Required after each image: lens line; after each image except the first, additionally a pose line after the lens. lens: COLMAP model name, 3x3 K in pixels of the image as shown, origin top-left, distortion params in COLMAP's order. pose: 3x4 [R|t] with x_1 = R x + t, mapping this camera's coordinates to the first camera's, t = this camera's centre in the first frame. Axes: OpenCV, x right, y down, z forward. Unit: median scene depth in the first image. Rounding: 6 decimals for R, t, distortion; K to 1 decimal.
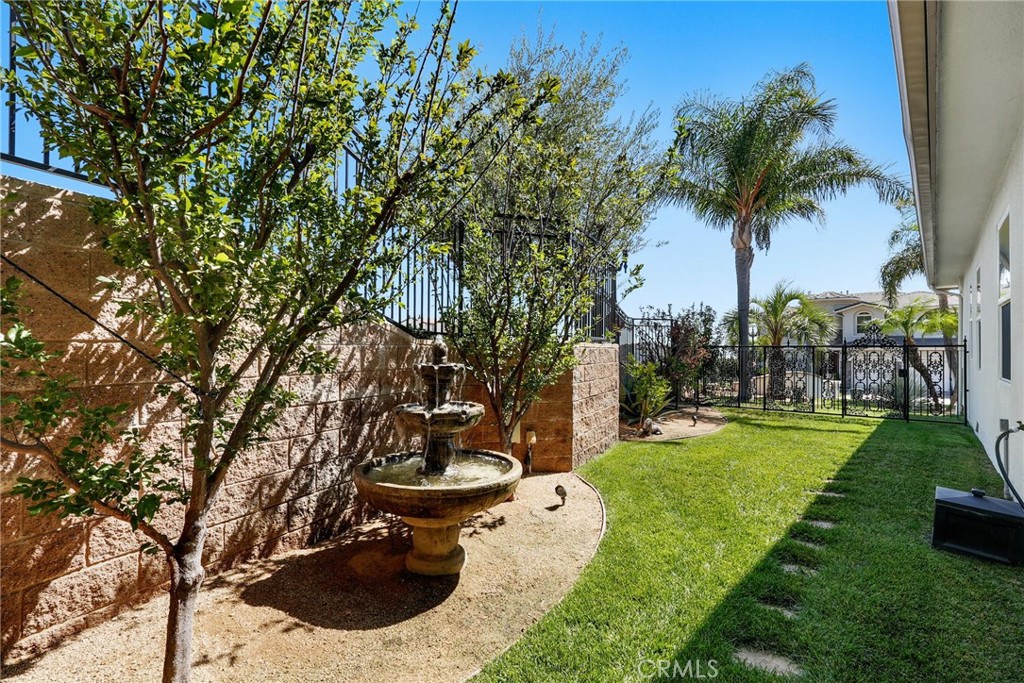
lens RADIAL K [[461.4, 0, 509.8], [0, 461.4, 349.4], [0, 0, 1]] dist [0.003497, 0.000493]
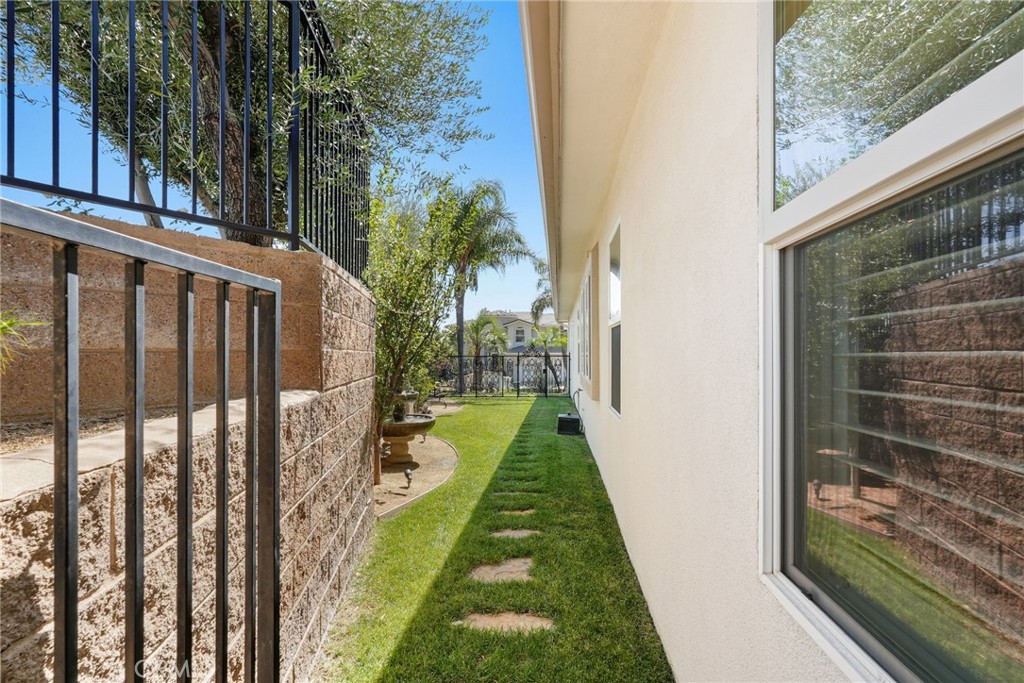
lens RADIAL K [[461.4, 0, 511.9], [0, 461.4, 348.8], [0, 0, 1]] dist [0.003497, 0.000493]
pose [[0.799599, 0.006733, 0.600496, -0.270739], [-0.003980, 0.999975, -0.005913, -0.020755], [-0.600521, 0.002338, 0.799606, -0.292833]]
